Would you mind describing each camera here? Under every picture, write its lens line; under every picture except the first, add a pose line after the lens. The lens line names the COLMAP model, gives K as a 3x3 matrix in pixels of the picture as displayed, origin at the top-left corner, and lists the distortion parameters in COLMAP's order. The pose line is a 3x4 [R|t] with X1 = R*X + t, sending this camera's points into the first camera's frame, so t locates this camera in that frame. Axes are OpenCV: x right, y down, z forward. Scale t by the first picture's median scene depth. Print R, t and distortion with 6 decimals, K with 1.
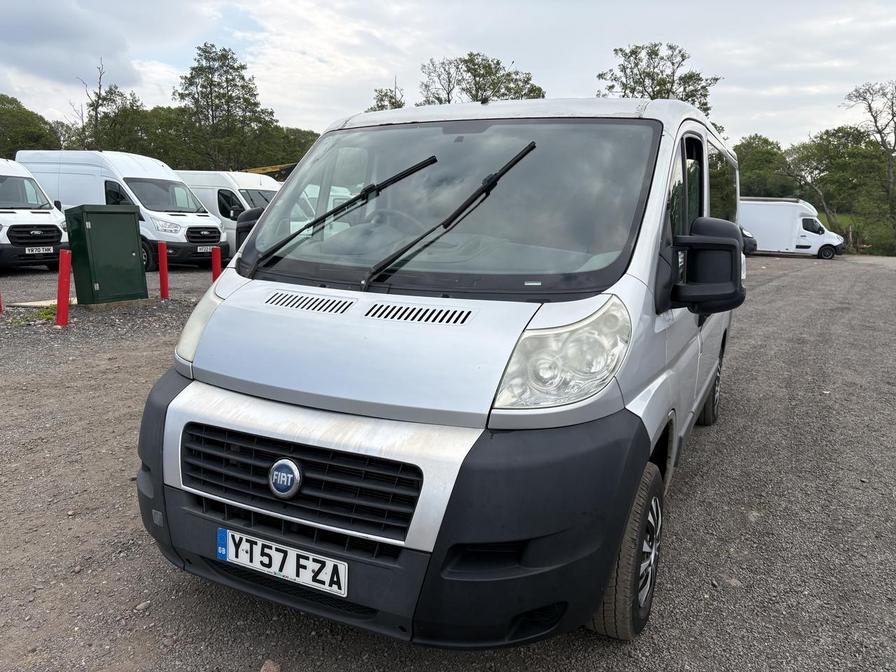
lens RADIAL K [[713.9, 0, 448.7], [0, 713.9, 337.5], [0, 0, 1]] dist [0.056831, -0.057634]
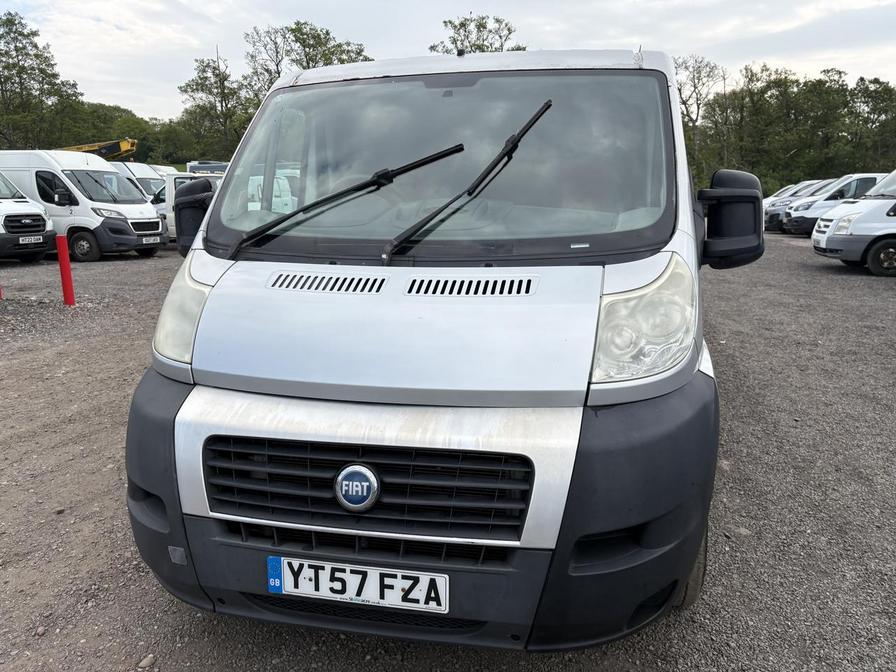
lens RADIAL K [[713.9, 0, 449.0], [0, 713.9, 340.4], [0, 0, 1]] dist [0.056831, -0.057634]
pose [[0.970954, -0.082788, 0.224487, -0.243419], [0.074950, 0.996250, 0.043231, -0.005961], [-0.227224, -0.025150, 0.973518, 0.122137]]
